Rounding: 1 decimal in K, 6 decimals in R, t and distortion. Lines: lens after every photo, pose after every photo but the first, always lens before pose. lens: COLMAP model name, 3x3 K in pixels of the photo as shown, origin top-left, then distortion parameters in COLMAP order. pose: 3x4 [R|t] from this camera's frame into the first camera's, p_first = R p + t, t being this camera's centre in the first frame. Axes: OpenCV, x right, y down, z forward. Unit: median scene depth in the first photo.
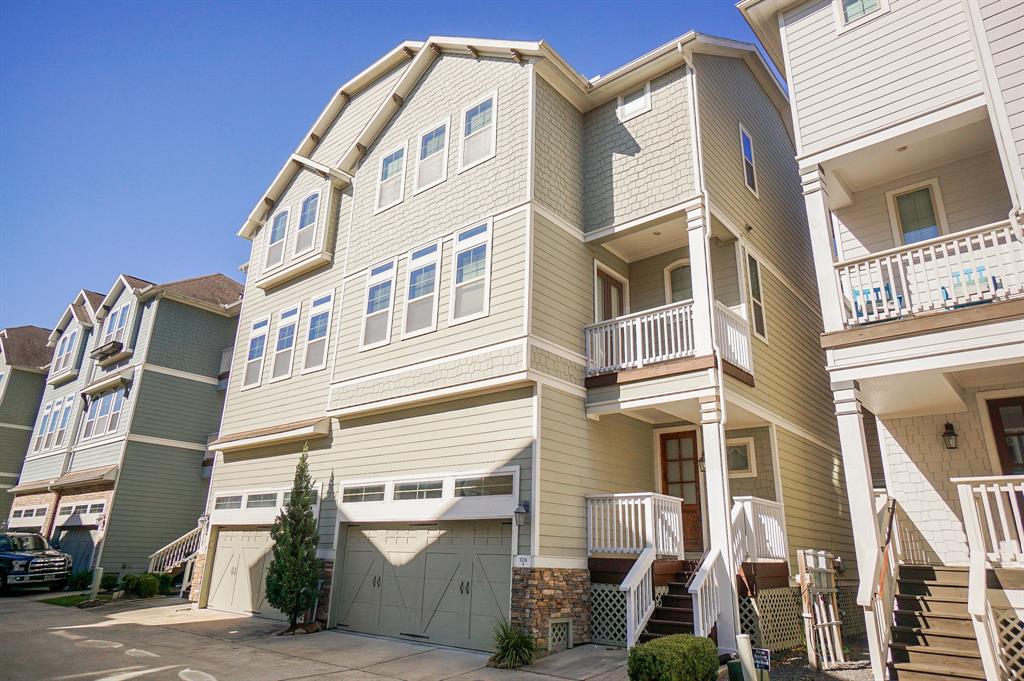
lens RADIAL K [[648.1, 0, 510.7], [0, 648.1, 342.0], [0, 0, 1]] dist [0.008094, 0.004689]
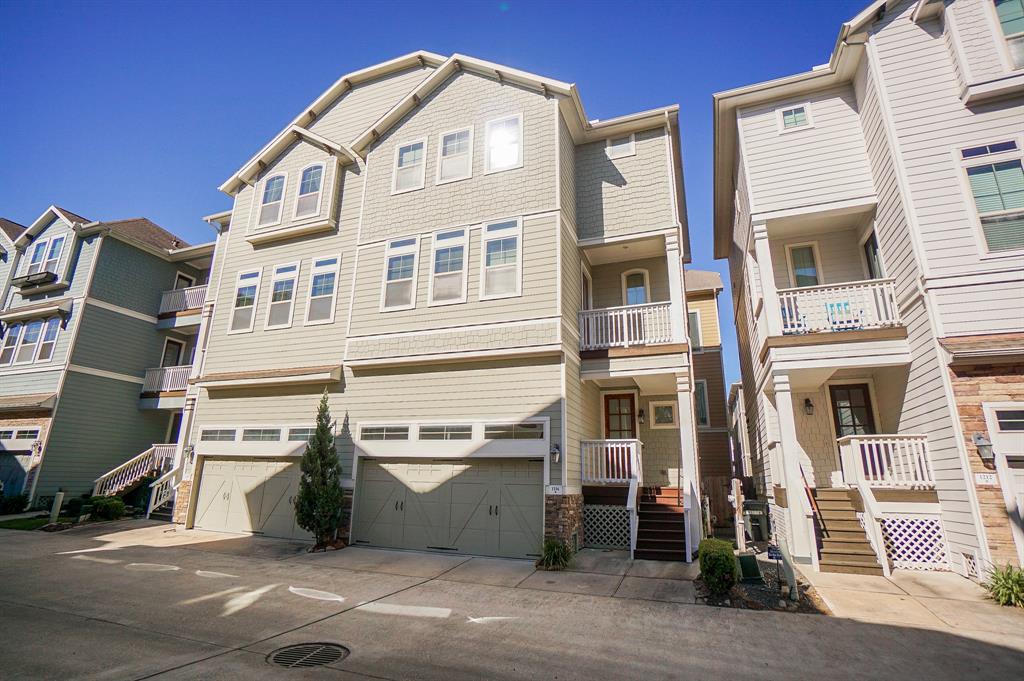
lens RADIAL K [[505.0, 0, 512.5], [0, 505.0, 343.4], [0, 0, 1]] dist [-0.038069, 0.014866]
pose [[0.944226, 0.080790, 0.319233, -0.310419], [-0.099538, 0.994112, 0.042830, 0.008722], [-0.313893, -0.072217, 0.946708, 0.071111]]
